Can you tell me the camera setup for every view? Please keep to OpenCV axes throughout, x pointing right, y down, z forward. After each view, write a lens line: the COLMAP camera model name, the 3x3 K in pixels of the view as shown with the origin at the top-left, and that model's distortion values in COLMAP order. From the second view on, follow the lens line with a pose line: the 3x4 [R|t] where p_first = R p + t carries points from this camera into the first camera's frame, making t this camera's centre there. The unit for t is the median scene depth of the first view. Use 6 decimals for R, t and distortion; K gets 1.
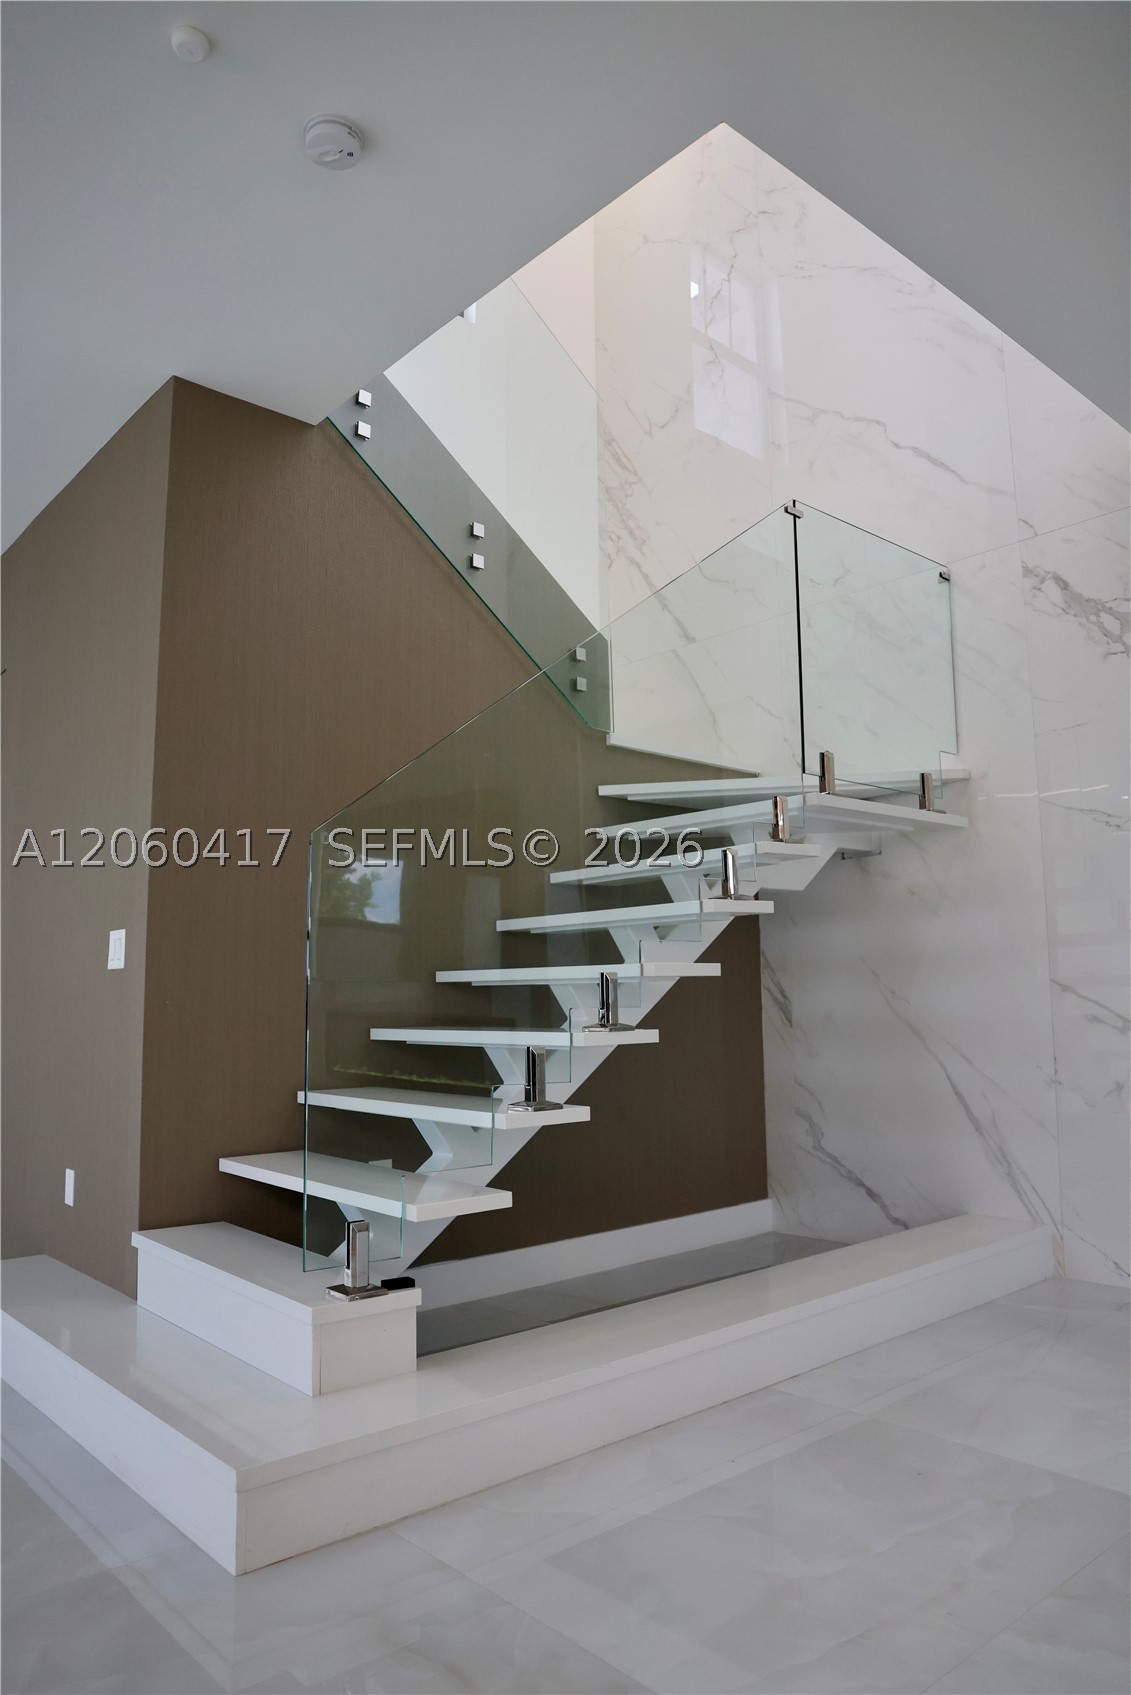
lens RADIAL K [[1163.7, 0, 566.3], [0, 1163.7, 848.6], [0, 0, 1]] dist [-0.055230, 0.004267]
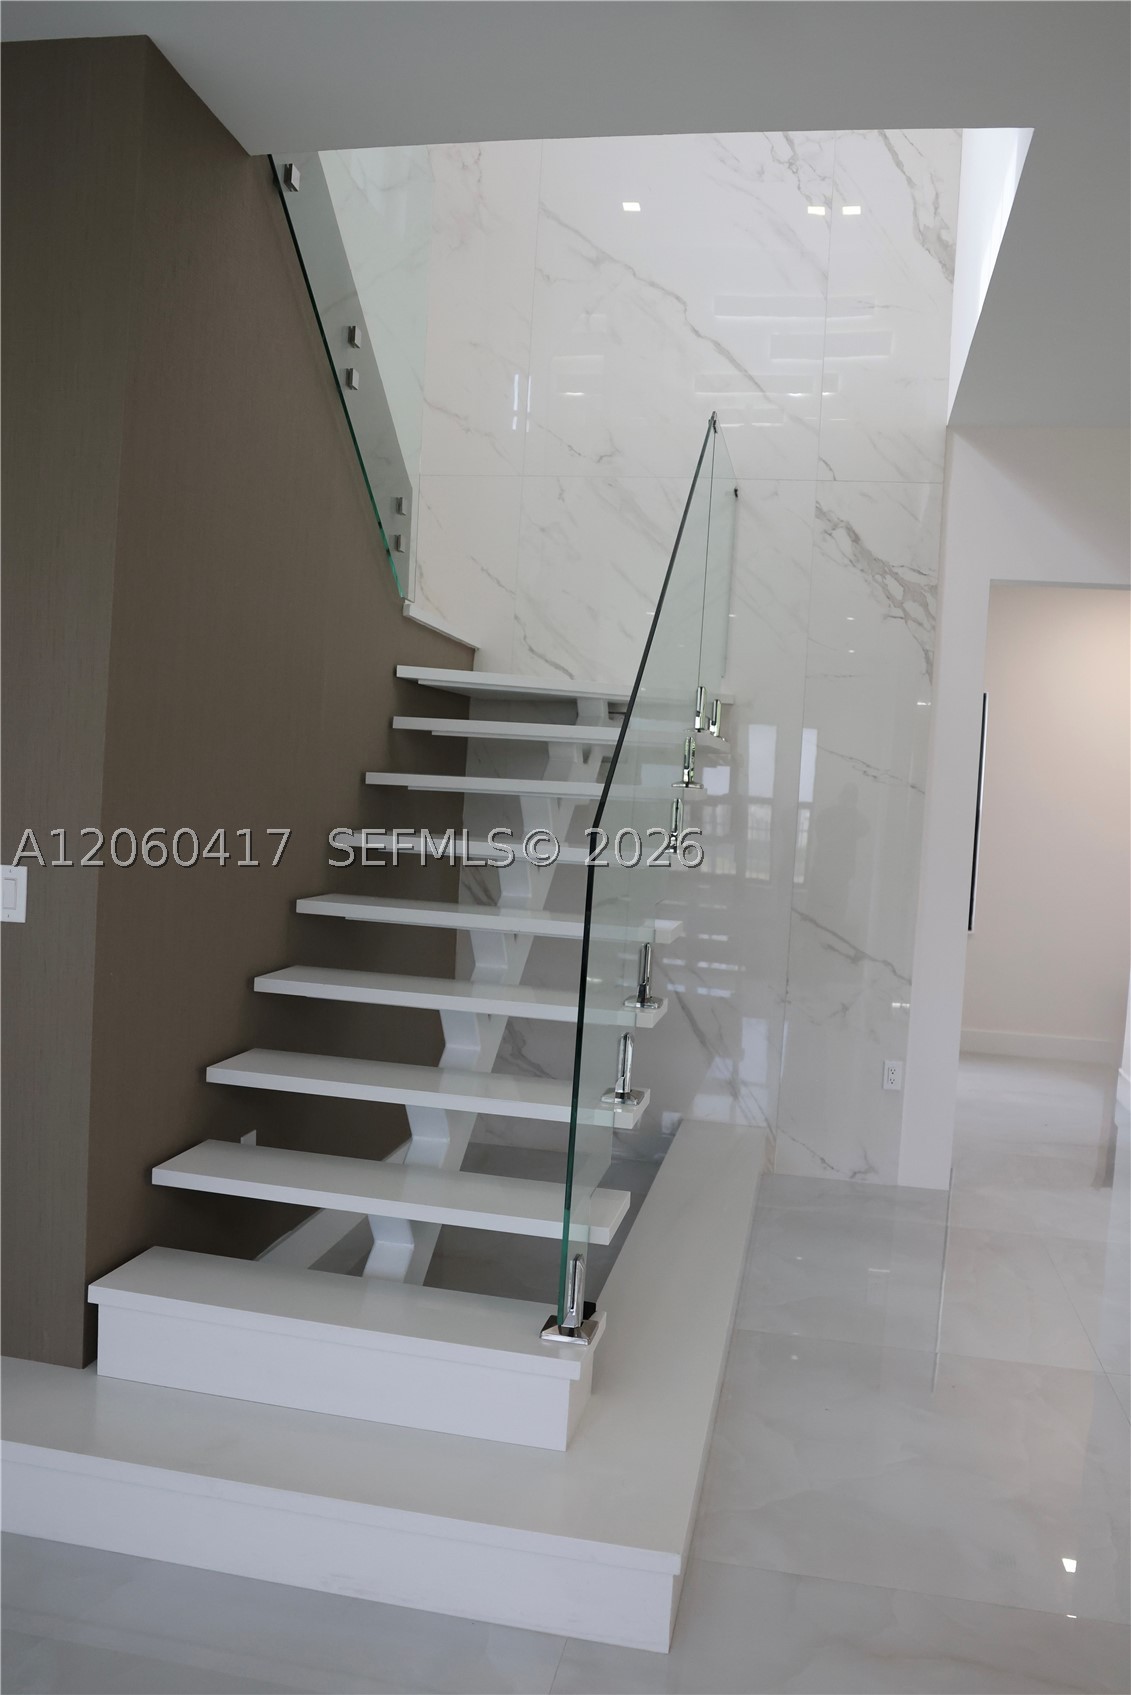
lens RADIAL K [[1353.8, 0, 561.0], [0, 1353.8, 845.3], [0, 0, 1]] dist [-0.069661, -0.003154]
pose [[0.793495, 0.033188, 0.607672, -0.514992], [-0.144875, 0.980107, 0.135649, -0.083167], [-0.591082, -0.195674, 0.782518, 0.148640]]
